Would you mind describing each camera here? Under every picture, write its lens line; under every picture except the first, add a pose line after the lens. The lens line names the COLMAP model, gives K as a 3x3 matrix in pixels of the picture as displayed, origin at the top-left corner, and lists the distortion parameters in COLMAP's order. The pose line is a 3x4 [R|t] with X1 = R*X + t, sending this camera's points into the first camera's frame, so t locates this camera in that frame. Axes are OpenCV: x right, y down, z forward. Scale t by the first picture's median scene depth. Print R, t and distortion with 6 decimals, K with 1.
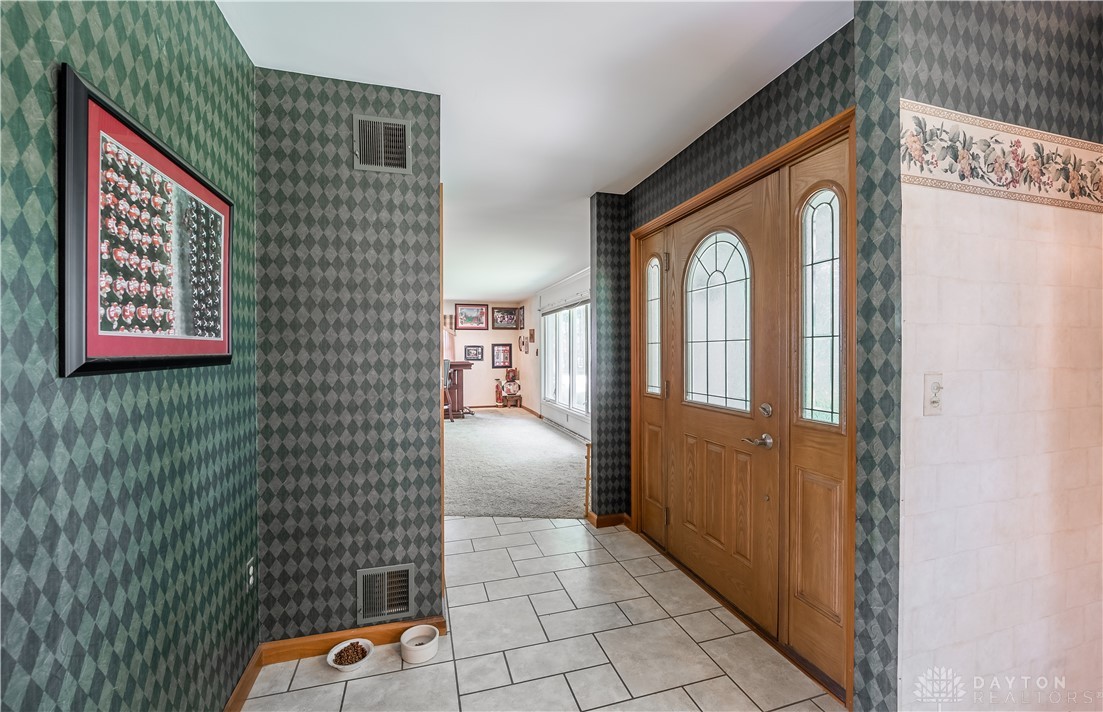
lens RADIAL K [[451.8, 0, 560.0], [0, 451.8, 359.2], [0, 0, 1]] dist [-0.007246, 0.000092]
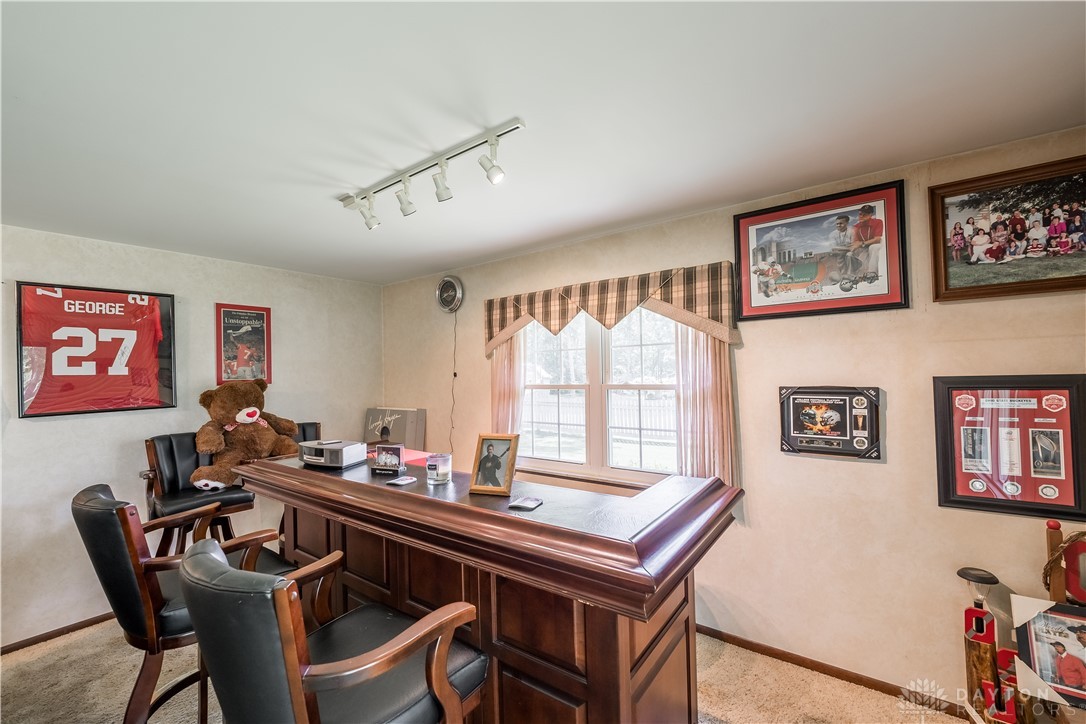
lens RADIAL K [[445.6, 0, 546.7], [0, 445.6, 363.3], [0, 0, 1]] dist [-0.010136, -0.000294]
pose [[0.587686, -0.024493, -0.808719, -0.096421], [0.016038, 0.999698, -0.018622, -0.039121], [0.808930, -0.002026, 0.587901, 0.761454]]
